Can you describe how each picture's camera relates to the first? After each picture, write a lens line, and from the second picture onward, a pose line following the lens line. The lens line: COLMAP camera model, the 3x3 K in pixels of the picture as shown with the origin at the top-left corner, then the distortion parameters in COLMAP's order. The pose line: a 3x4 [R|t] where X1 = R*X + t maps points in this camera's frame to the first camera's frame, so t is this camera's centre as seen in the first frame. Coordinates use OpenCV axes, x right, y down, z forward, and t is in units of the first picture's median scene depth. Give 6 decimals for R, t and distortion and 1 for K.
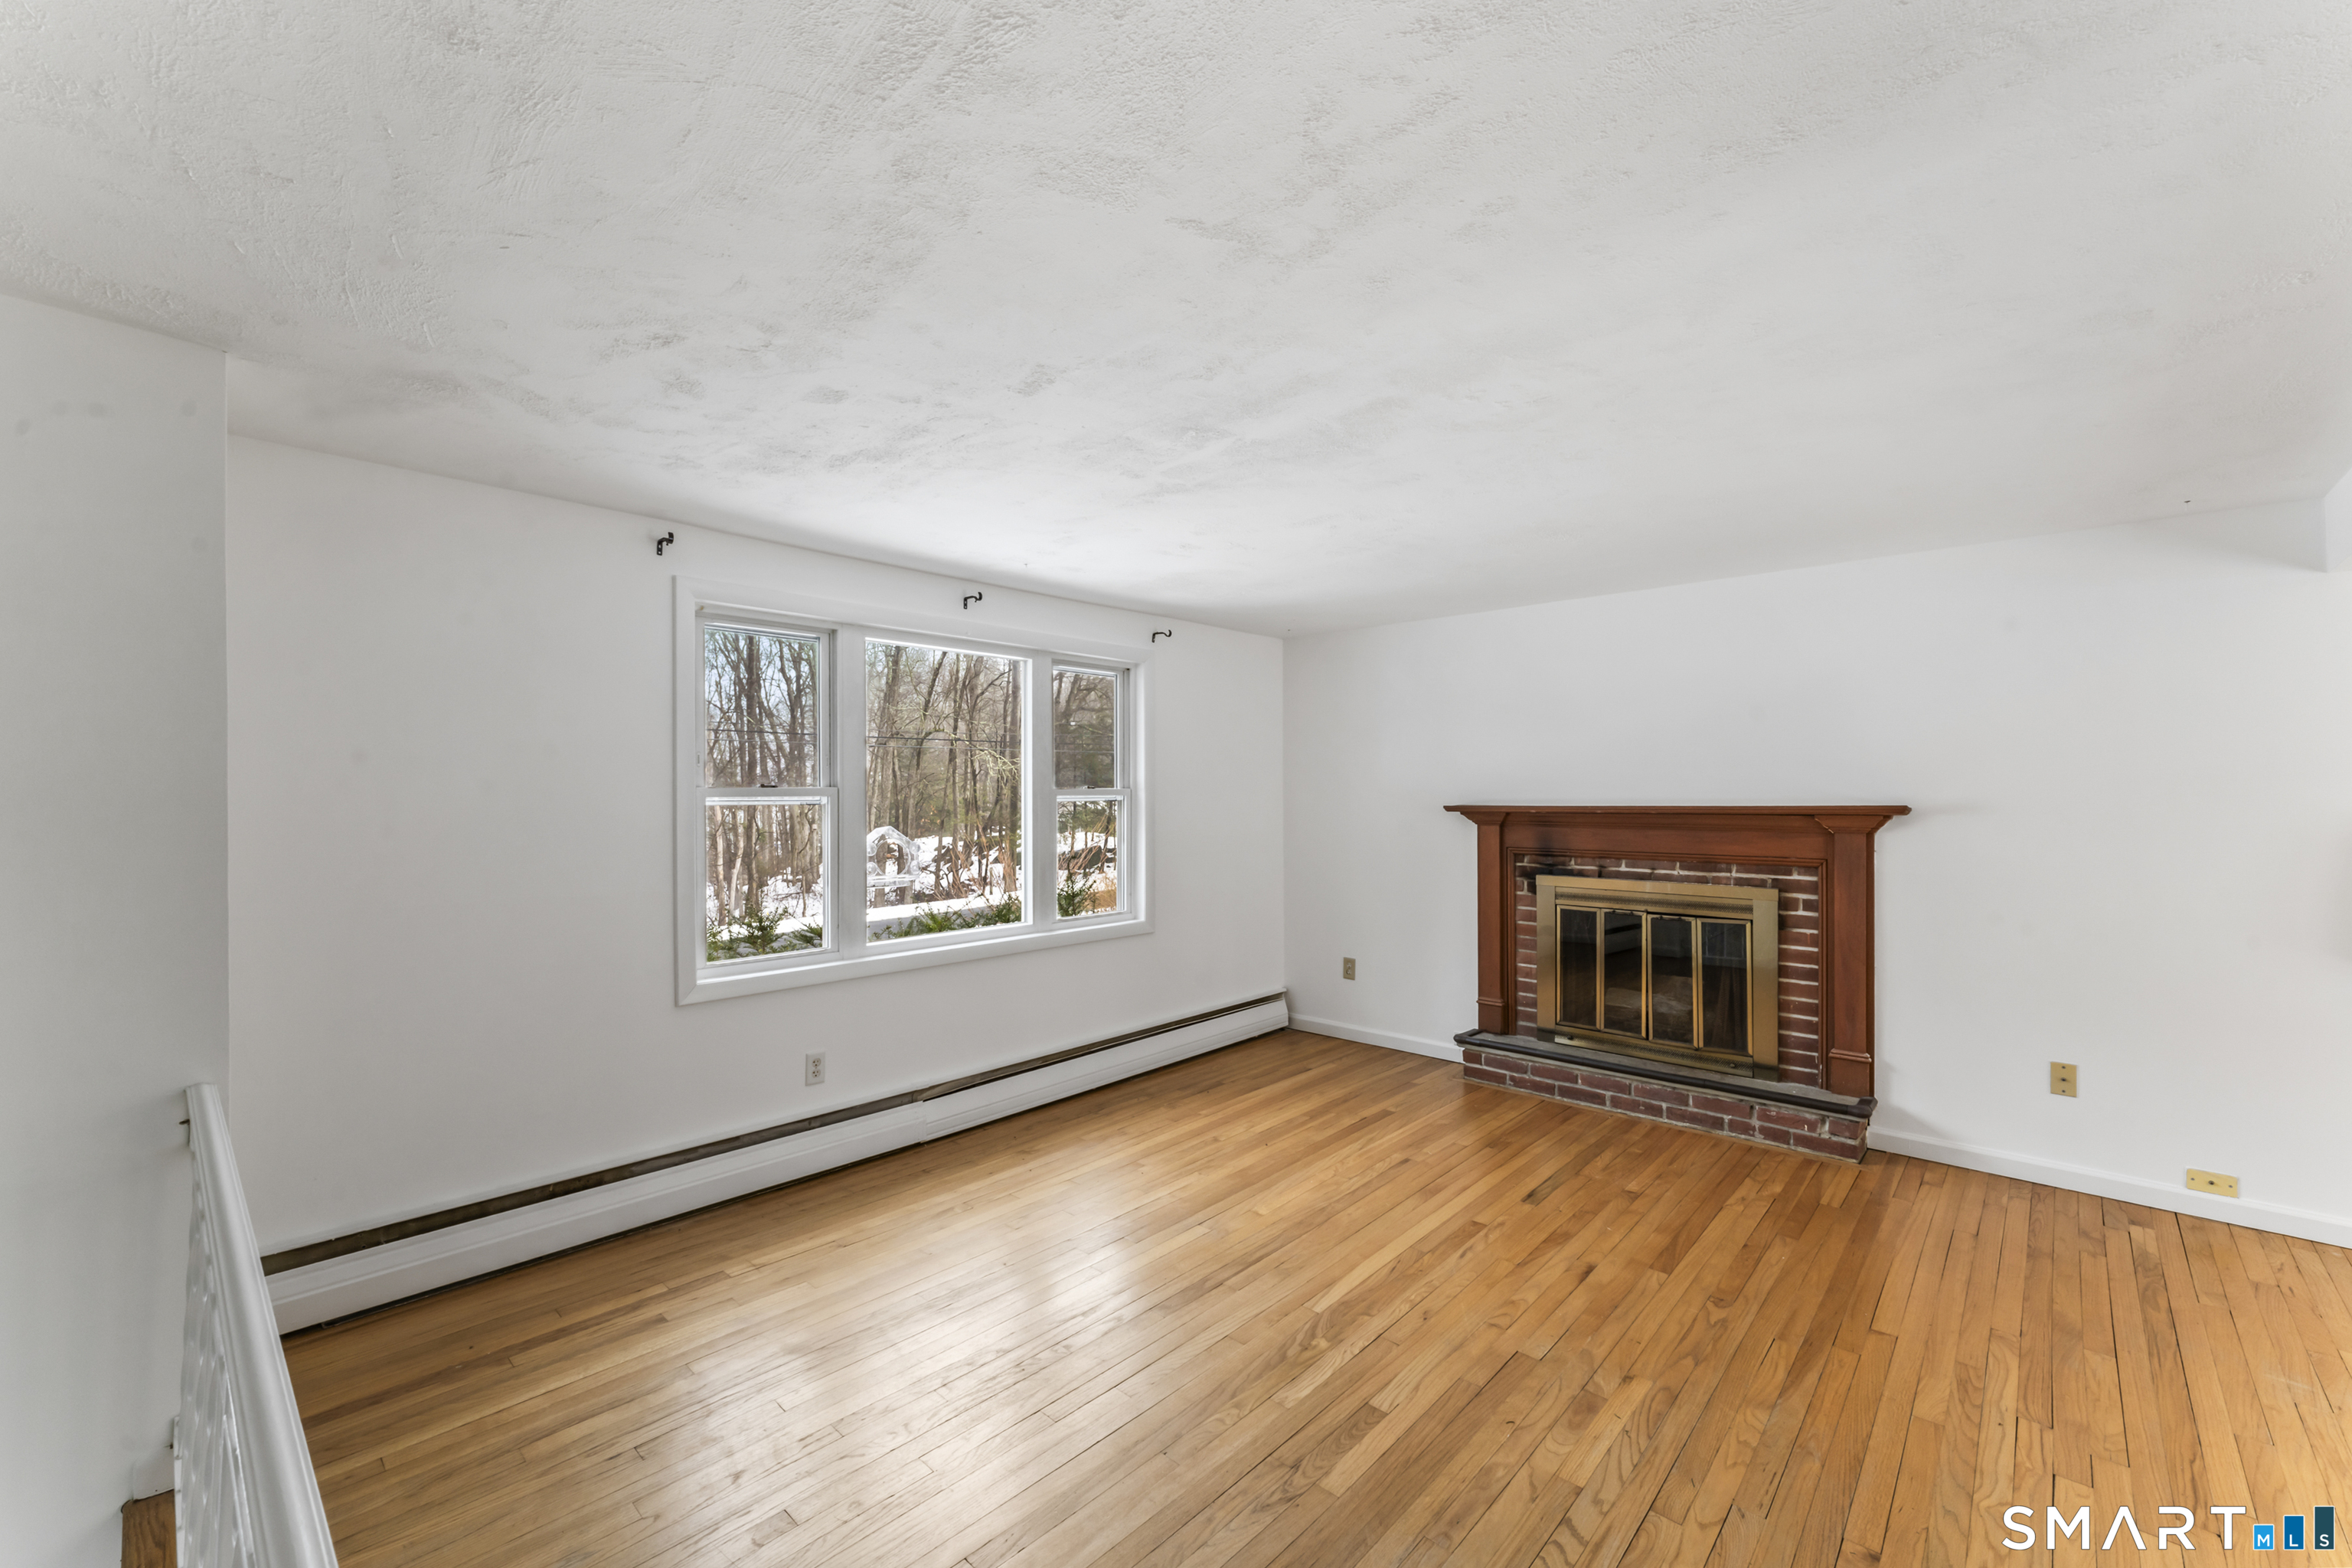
lens RADIAL K [[943.2, 0, 1174.3], [0, 943.2, 794.5], [0, 0, 1]] dist [0.002694, -0.000447]
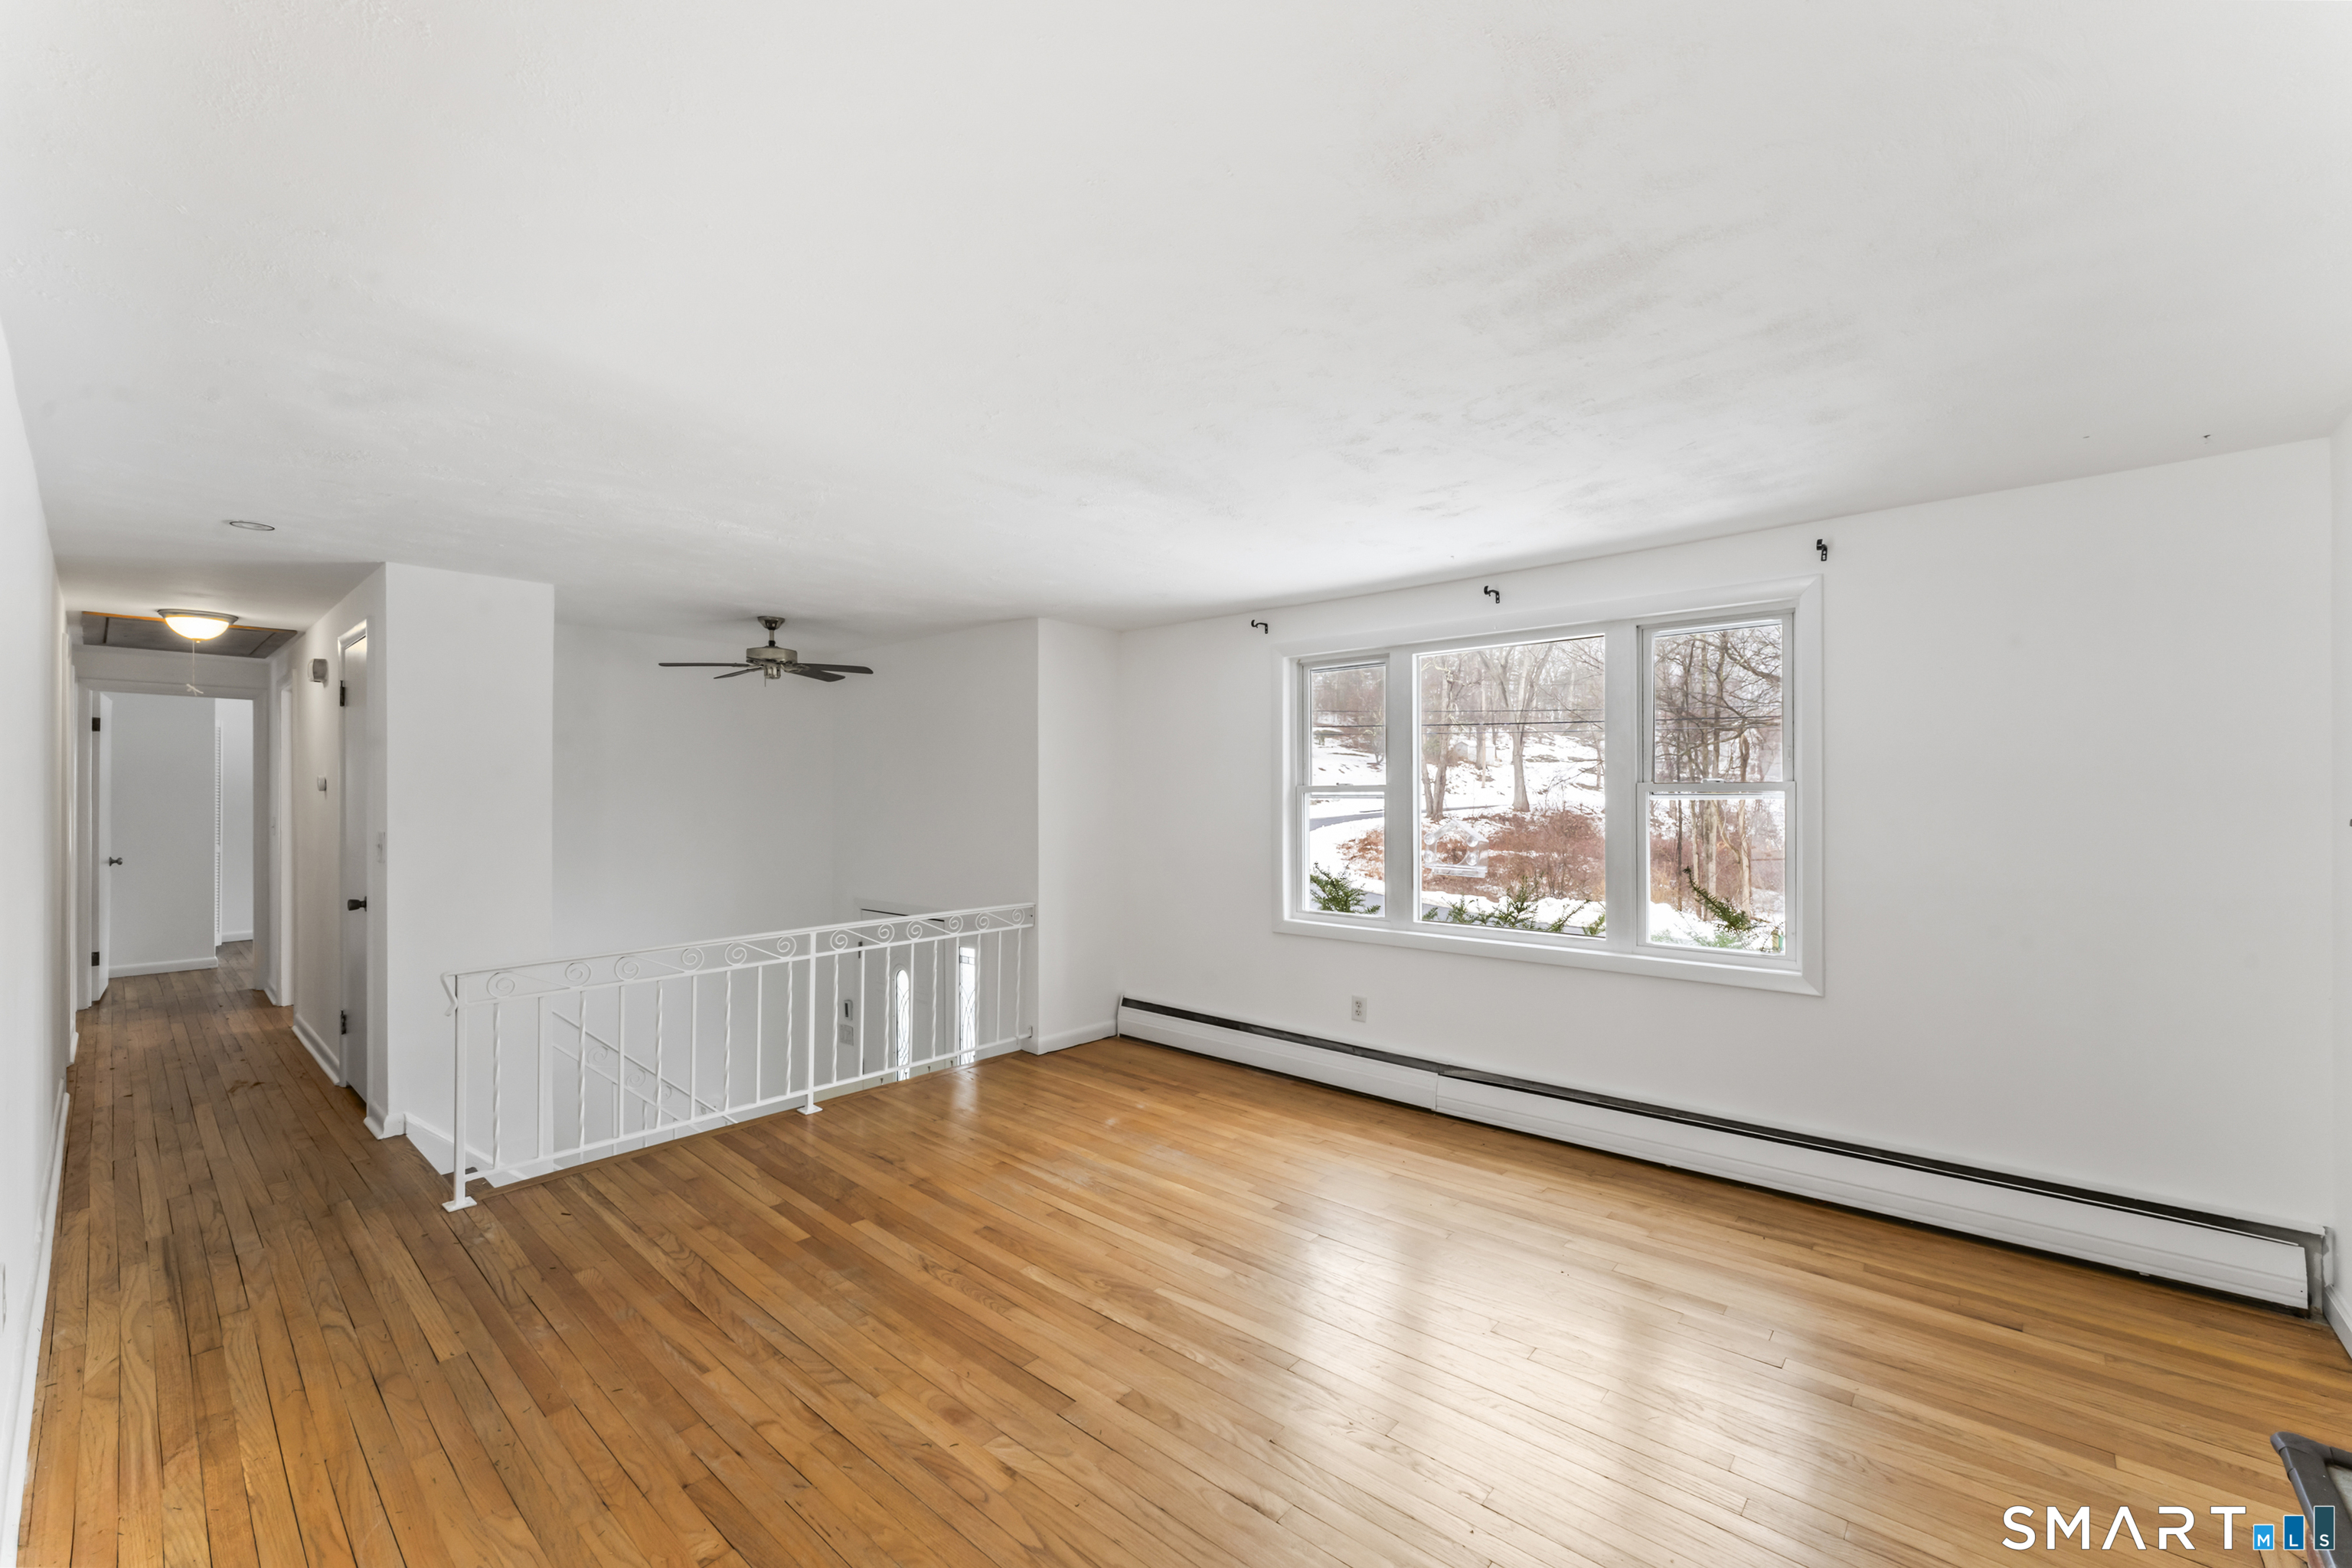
lens RADIAL K [[943.2, 0, 1186.1], [0, 943.2, 792.3], [0, 0, 1]] dist [0.002694, -0.000447]
pose [[0.029785, 0.001199, -0.999556, 0.922268], [0.003407, 0.999993, 0.001301, 0.000191], [0.999551, -0.003444, 0.029780, 0.781538]]
